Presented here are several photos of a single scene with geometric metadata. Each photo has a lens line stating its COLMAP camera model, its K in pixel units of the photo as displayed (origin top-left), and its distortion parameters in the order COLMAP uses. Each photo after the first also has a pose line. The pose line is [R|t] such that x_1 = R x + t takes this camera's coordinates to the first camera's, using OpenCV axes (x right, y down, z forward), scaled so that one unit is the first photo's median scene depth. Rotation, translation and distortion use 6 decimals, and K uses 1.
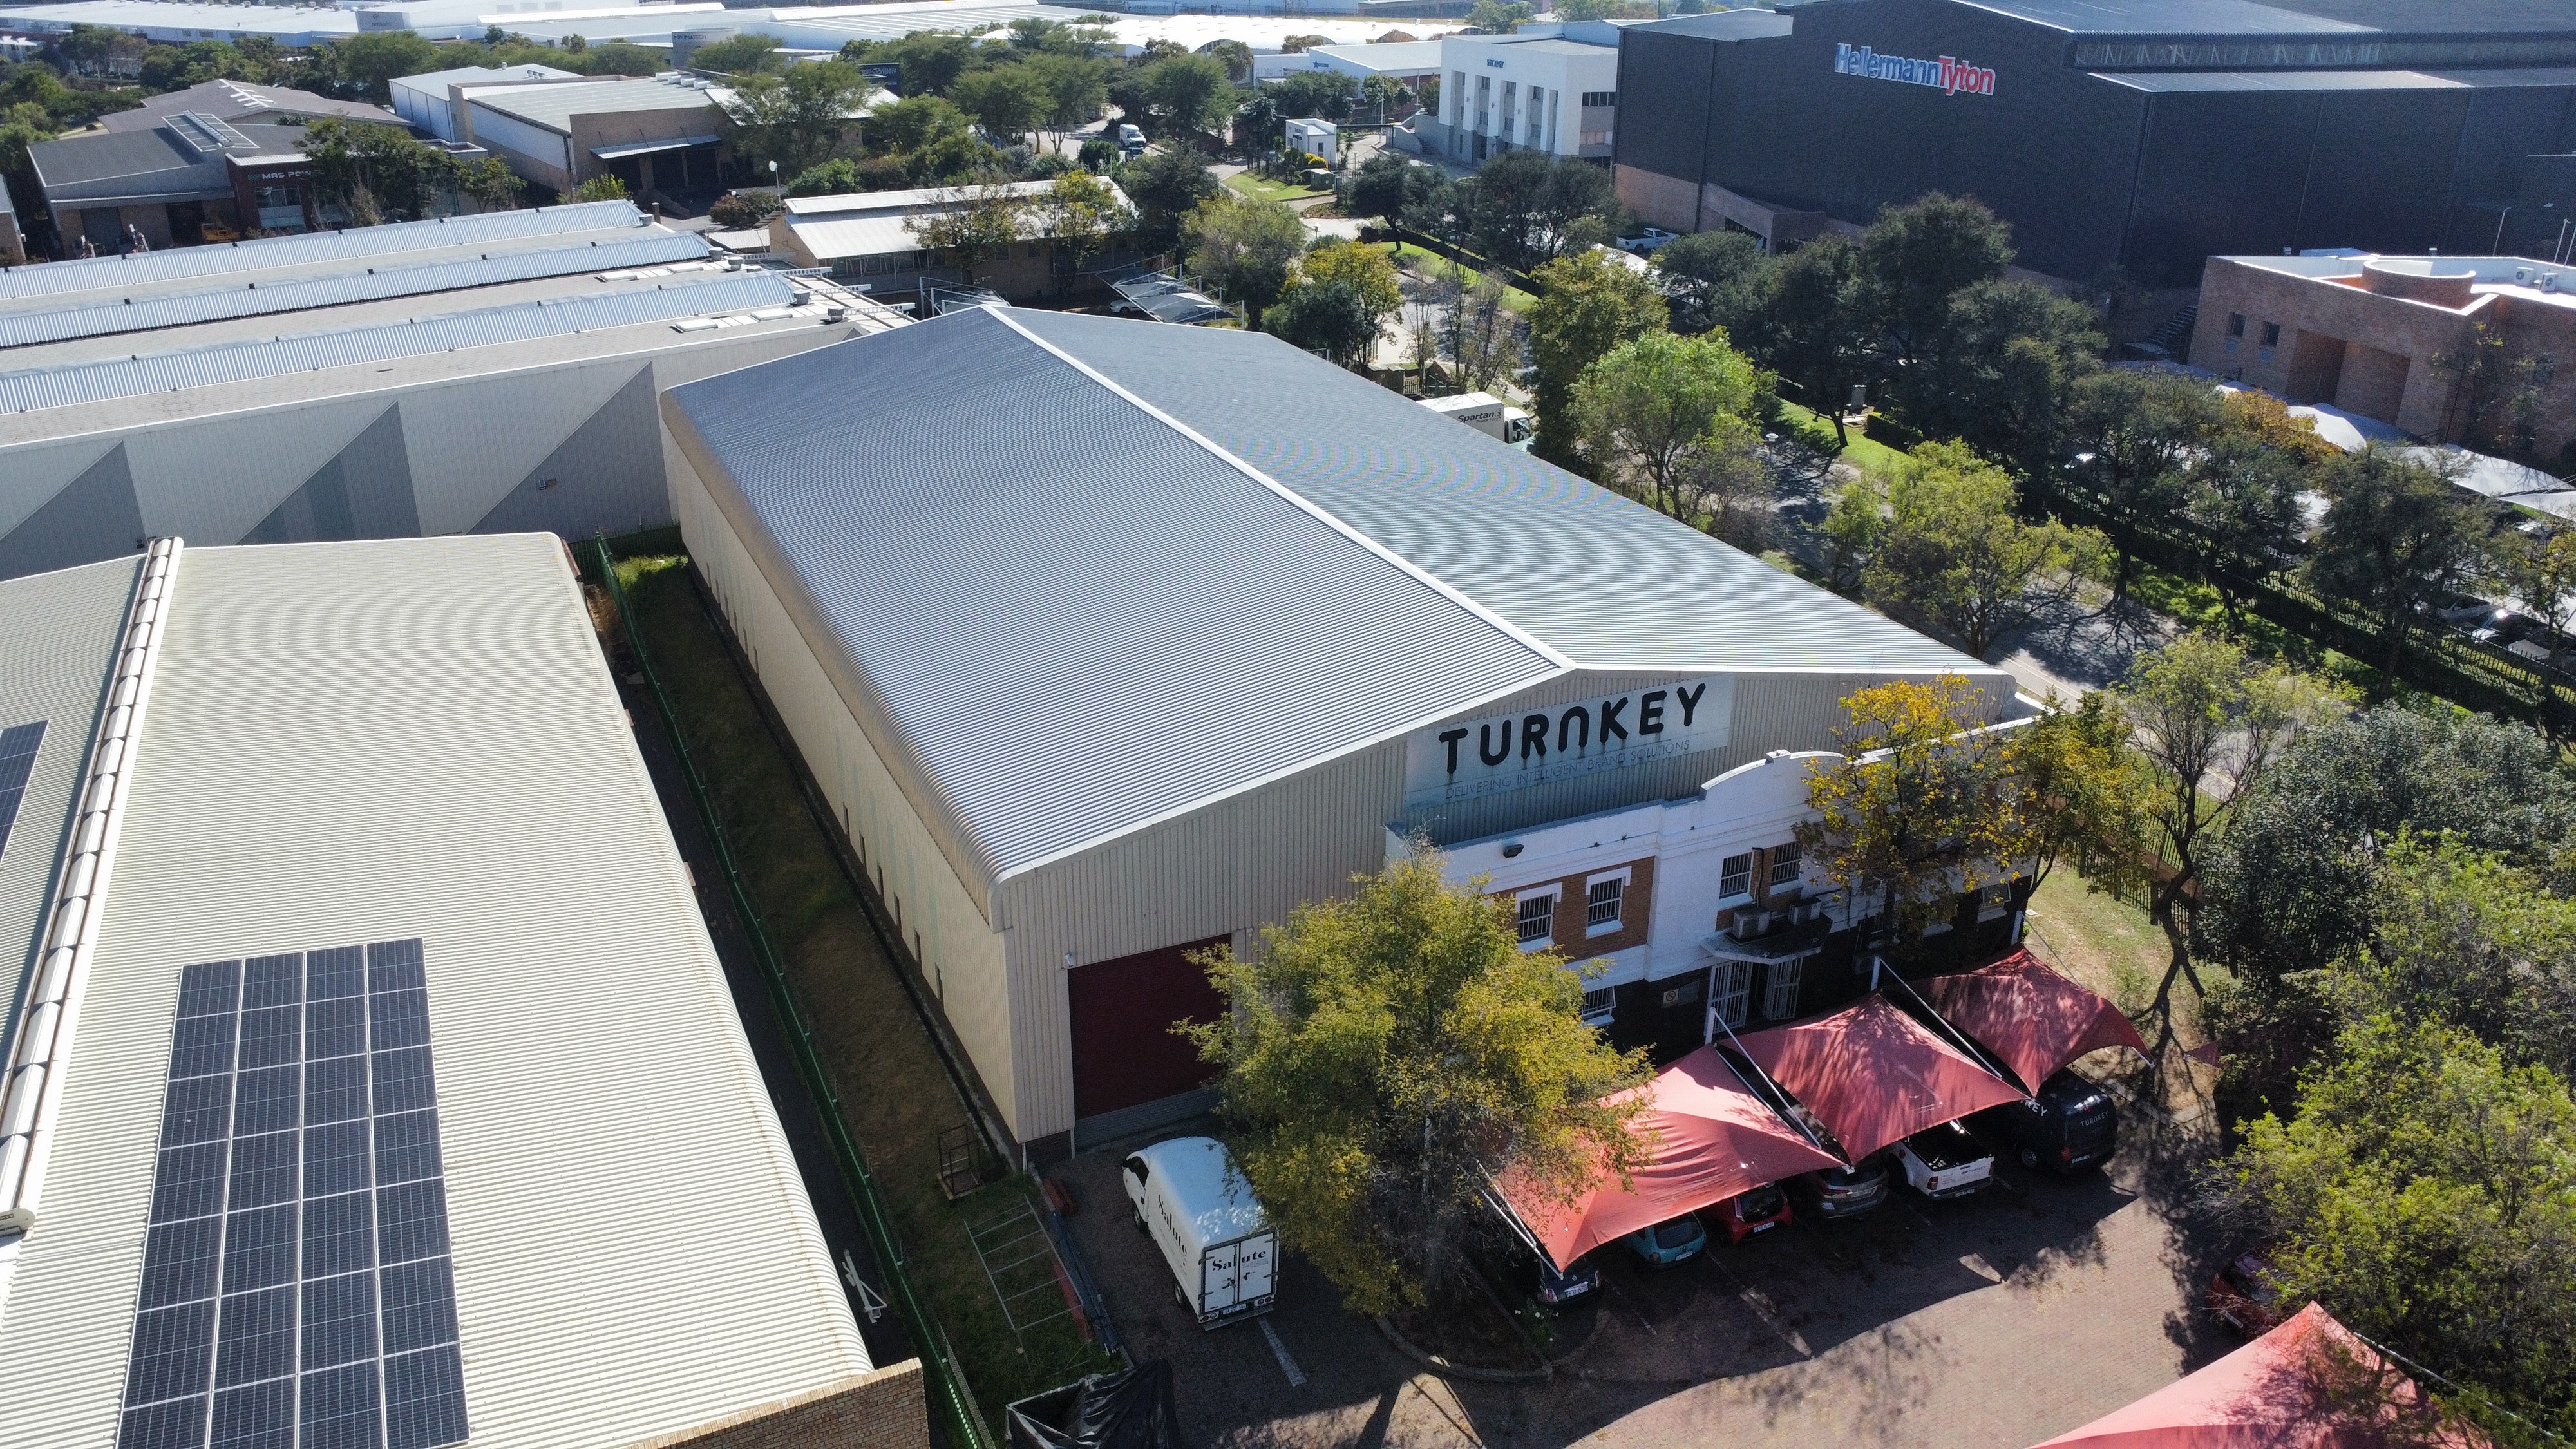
lens RADIAL K [[1856.7, 0, 1296.4], [0, 1856.7, 709.3], [0, 0, 1]] dist [-0.033441, -0.001620]
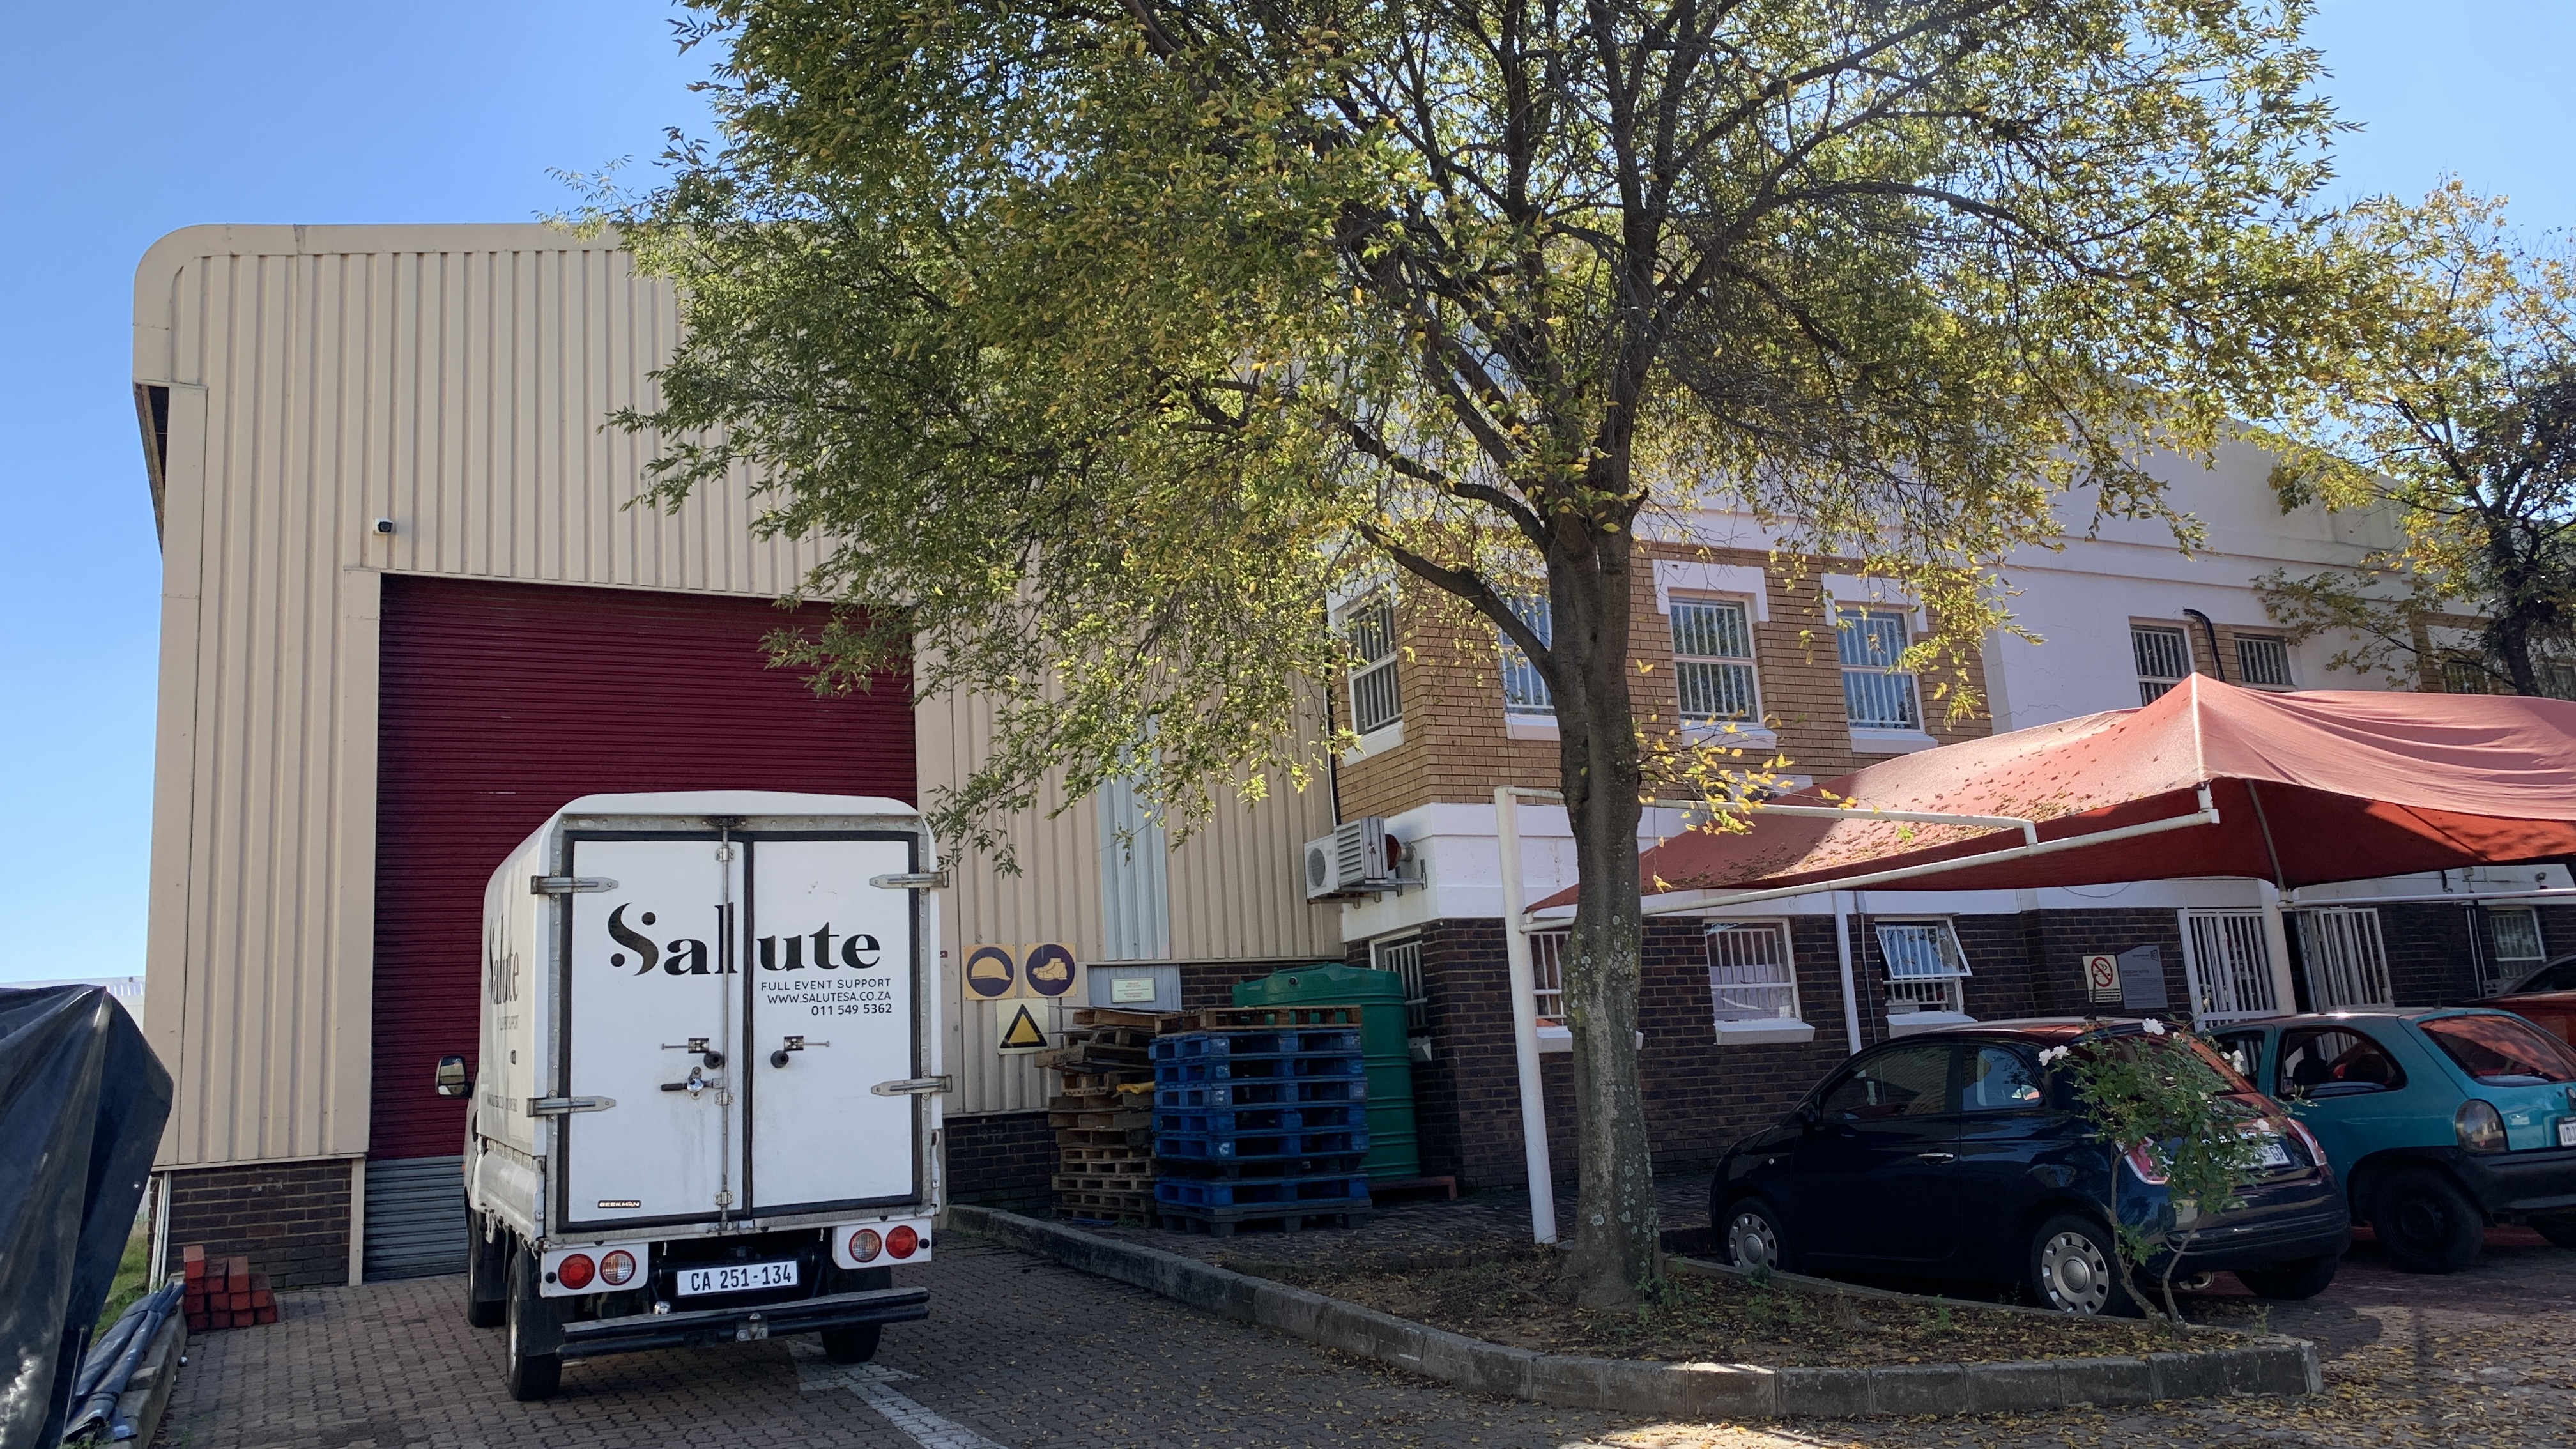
lens RADIAL K [[1949.1, 0, 1273.5], [0, 1949.1, 729.7], [0, 0, 1]] dist [0.053370, -0.067626]
pose [[0.996795, -0.071412, 0.036052, 0.021351], [0.079166, 0.815837, -0.572838, 0.347187], [0.011495, 0.573856, 0.818875, 0.662052]]
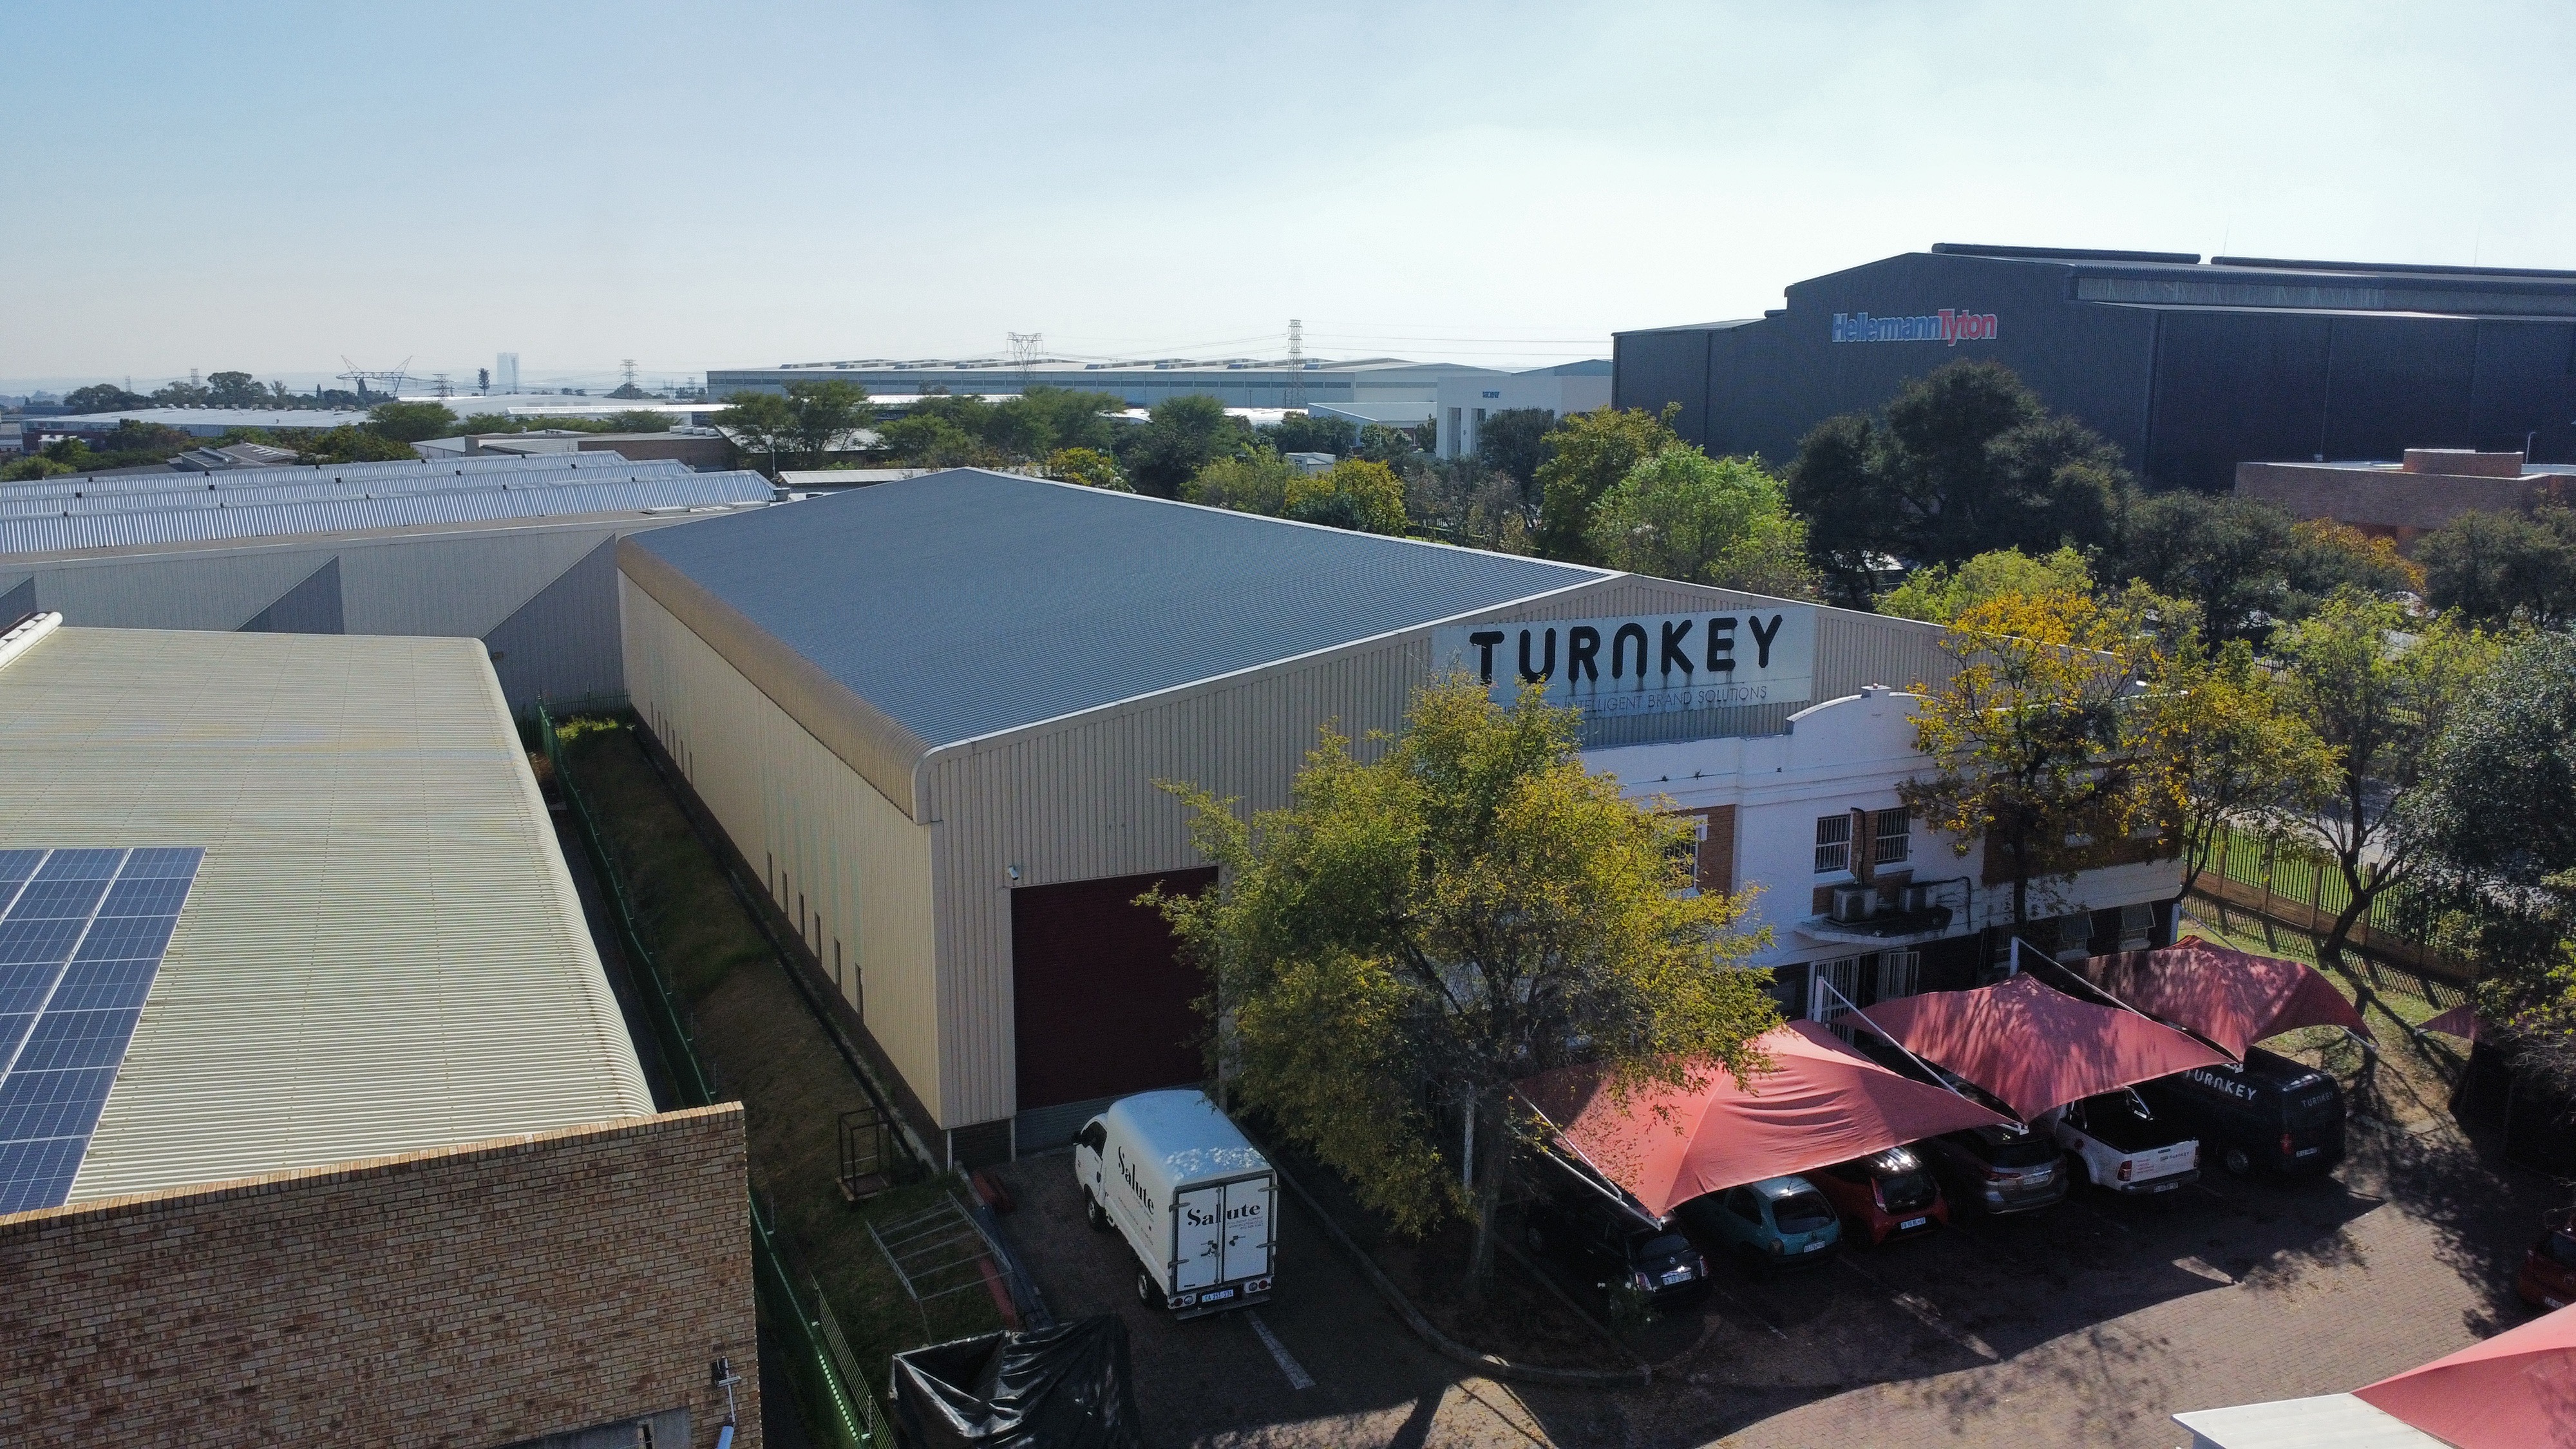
lens RADIAL K [[1856.7, 0, 1295.0], [0, 1856.7, 715.8], [0, 0, 1]] dist [-0.033441, -0.001620]
pose [[0.999993, -0.003551, -0.000798, -0.000799], [0.003282, 0.974537, -0.224204, 0.224691], [0.001574, 0.224200, 0.974542, 0.191505]]
